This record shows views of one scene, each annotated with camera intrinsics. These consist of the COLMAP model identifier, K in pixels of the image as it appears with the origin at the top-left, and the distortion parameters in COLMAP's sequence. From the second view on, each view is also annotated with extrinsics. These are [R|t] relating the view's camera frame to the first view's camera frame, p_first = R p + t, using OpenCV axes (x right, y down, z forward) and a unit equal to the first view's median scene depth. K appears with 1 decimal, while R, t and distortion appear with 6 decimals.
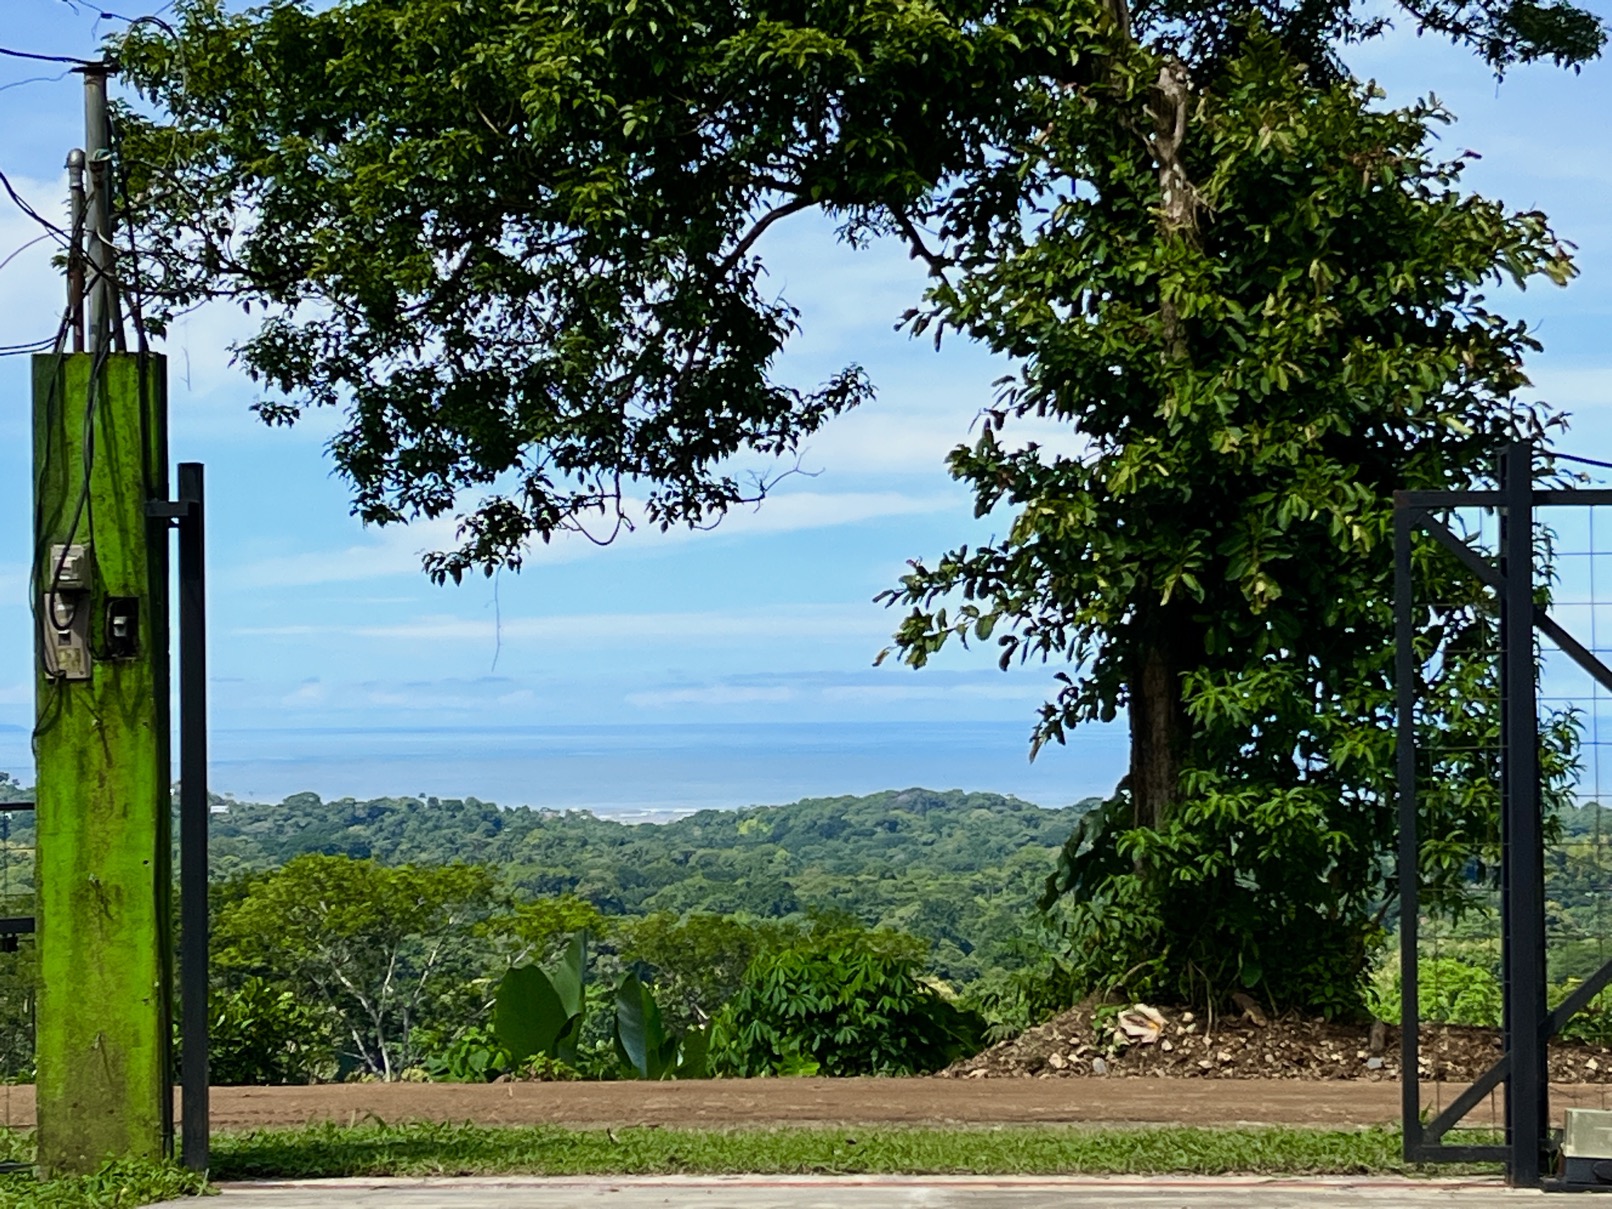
lens RADIAL K [[3655.5, 0, 806.0], [0, 3655.5, 604.5], [0, 0, 1]] dist [0.258185, -0.213107]
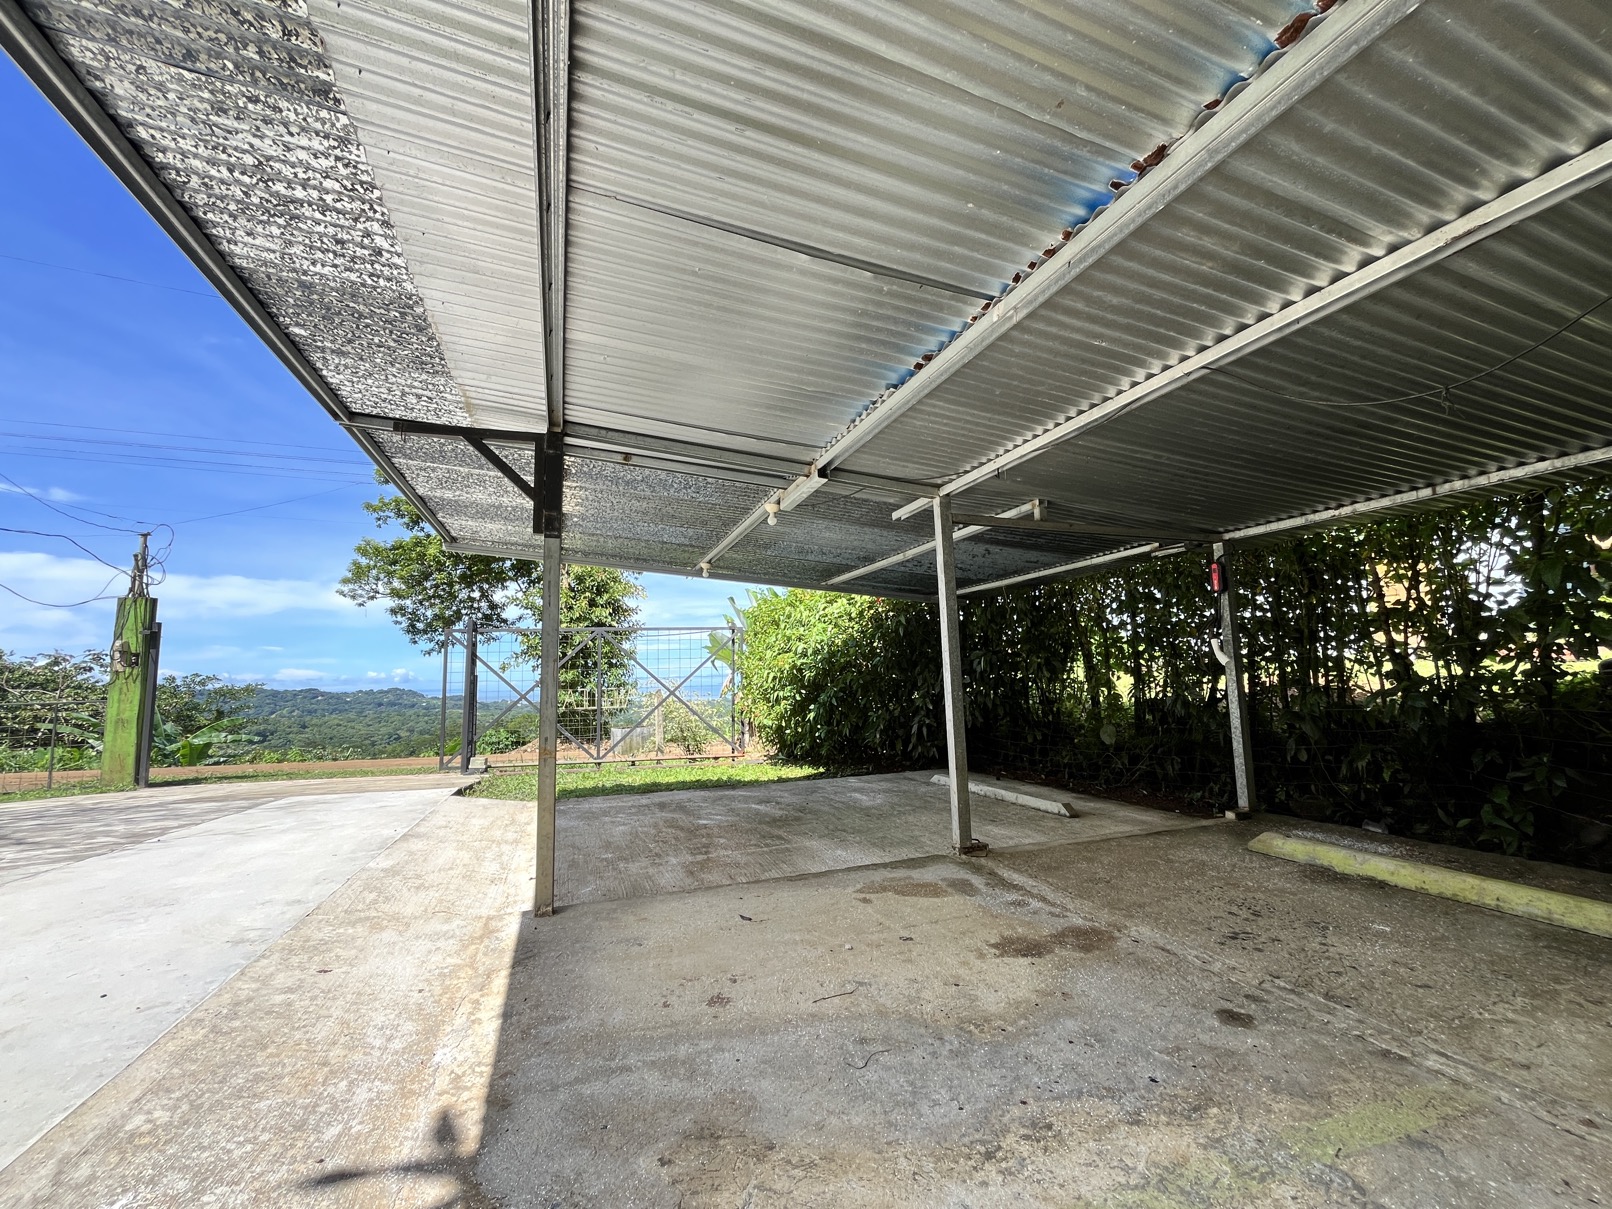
lens RADIAL K [[639.4, 0, 806.0], [0, 639.4, 604.5], [0, 0, 1]] dist [-0.002268, -0.000267]
pose [[0.963775, 0.019431, 0.266008, 0.186065], [0.005375, 0.995725, -0.092208, 0.007472], [-0.266662, 0.090297, 0.959551, 0.028632]]
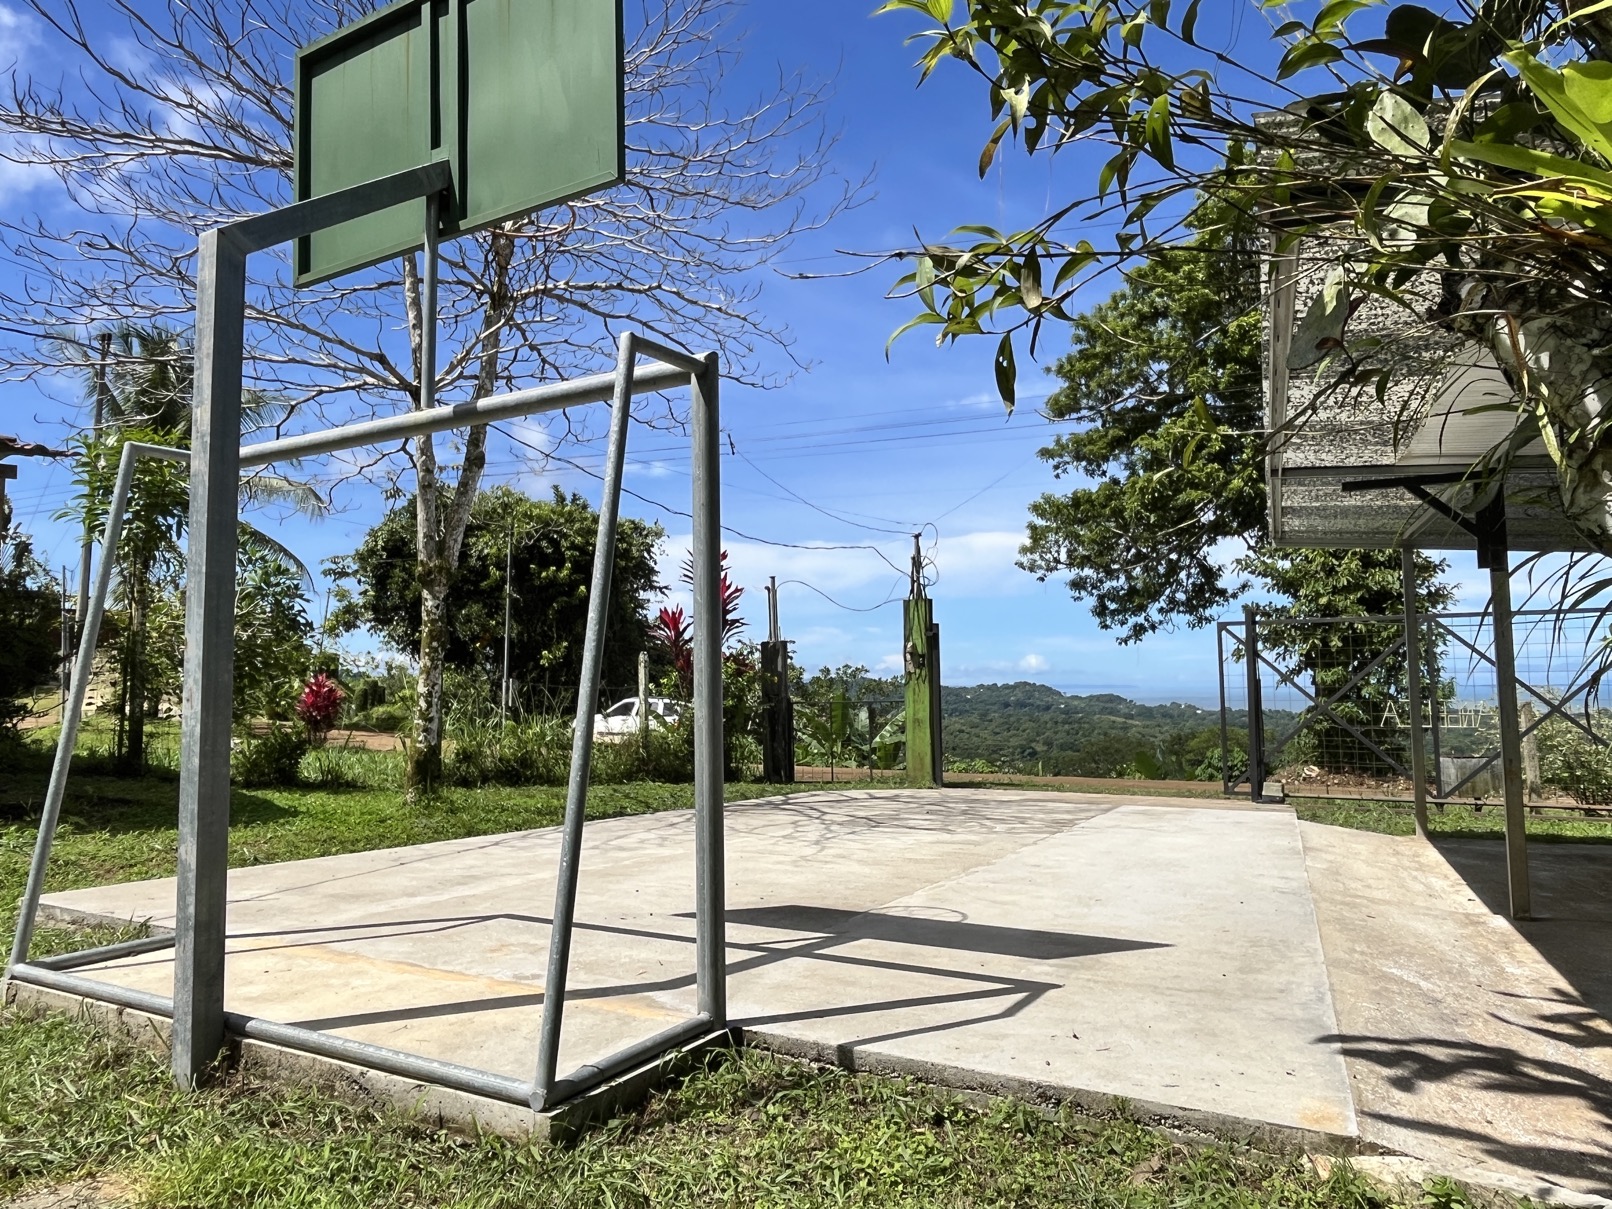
lens RADIAL K [[1069.2, 0, 806.0], [0, 1069.2, 604.5], [0, 0, 1]] dist [-0.030057, 0.000569]
pose [[0.876853, -0.033562, -0.479586, 0.151795], [0.013339, 0.998875, -0.045514, -0.002290], [0.480574, 0.033512, 0.876314, -0.093238]]
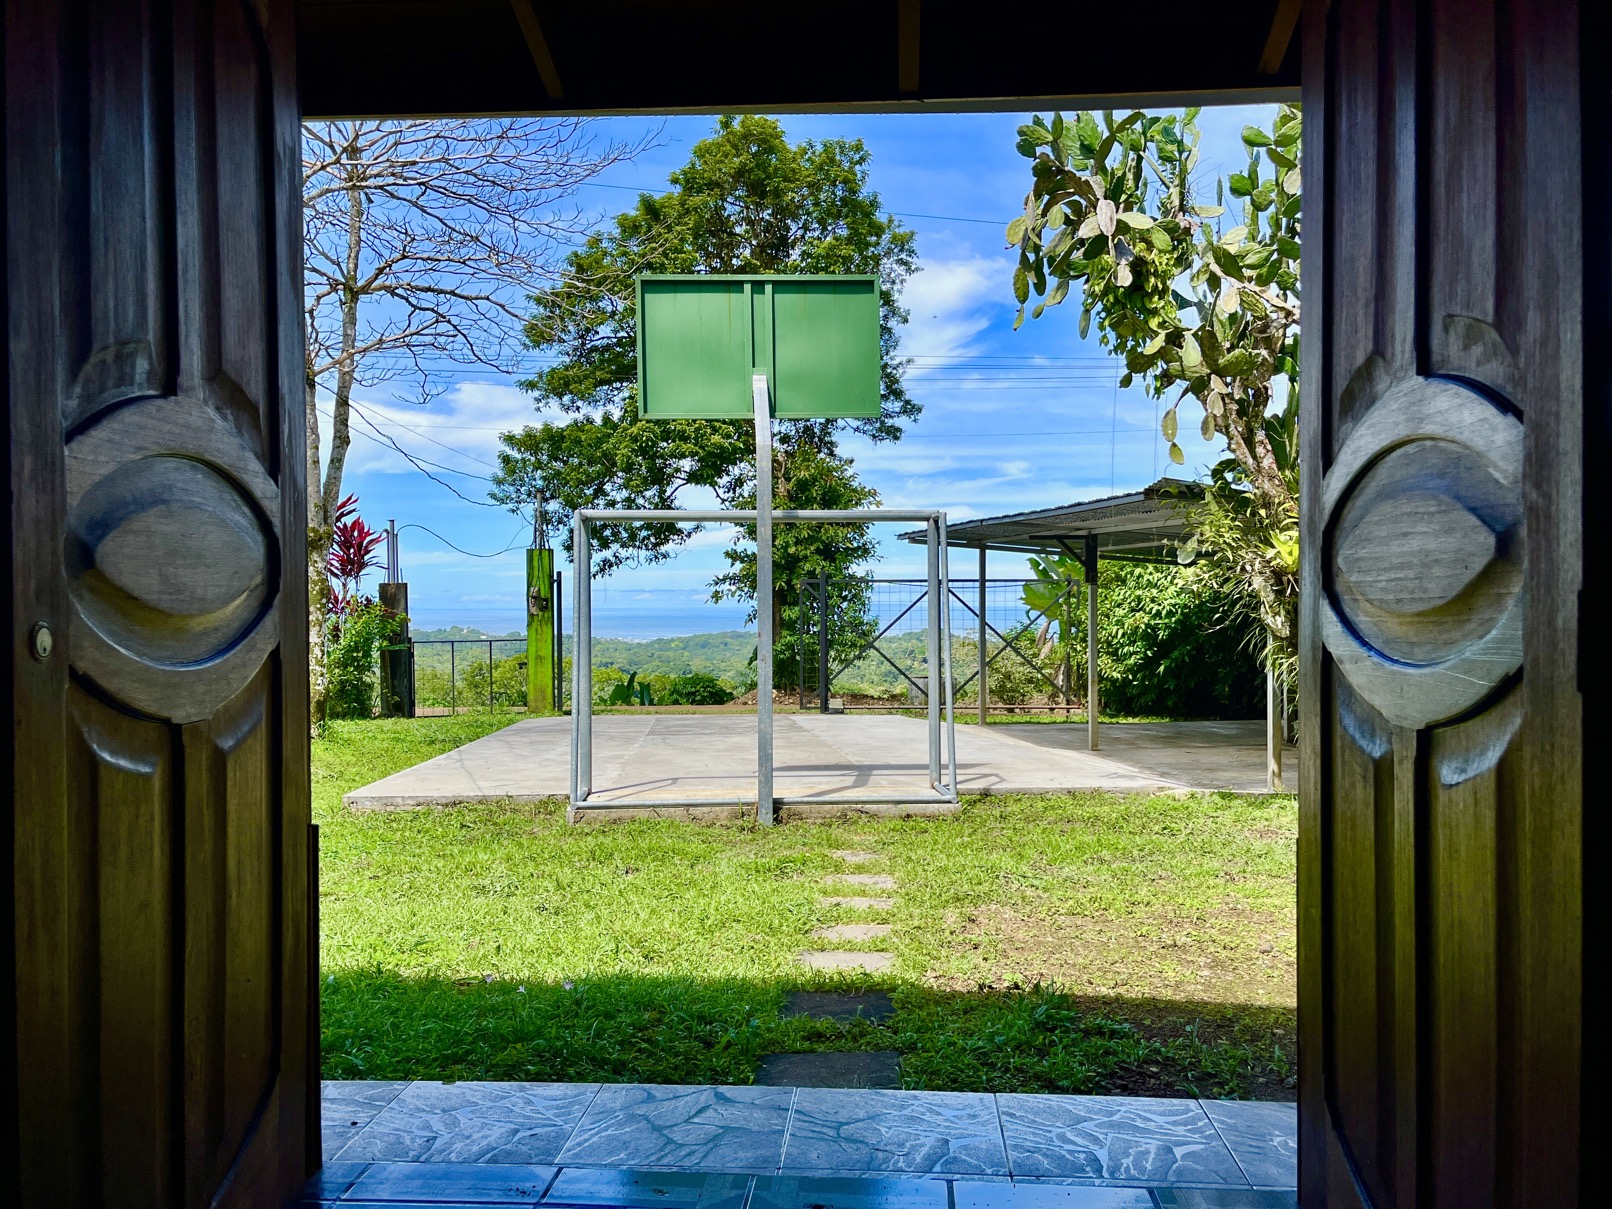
lens RADIAL K [[1256.1, 0, 833.1], [0, 1256.1, 599.0], [0, 0, 1]] dist [0.053061, 0.000203]
pose [[0.993716, 0.008293, 0.111620, 0.004948], [-0.011052, 0.999648, 0.024126, -0.022455], [-0.111381, -0.025208, 0.993458, -0.354596]]
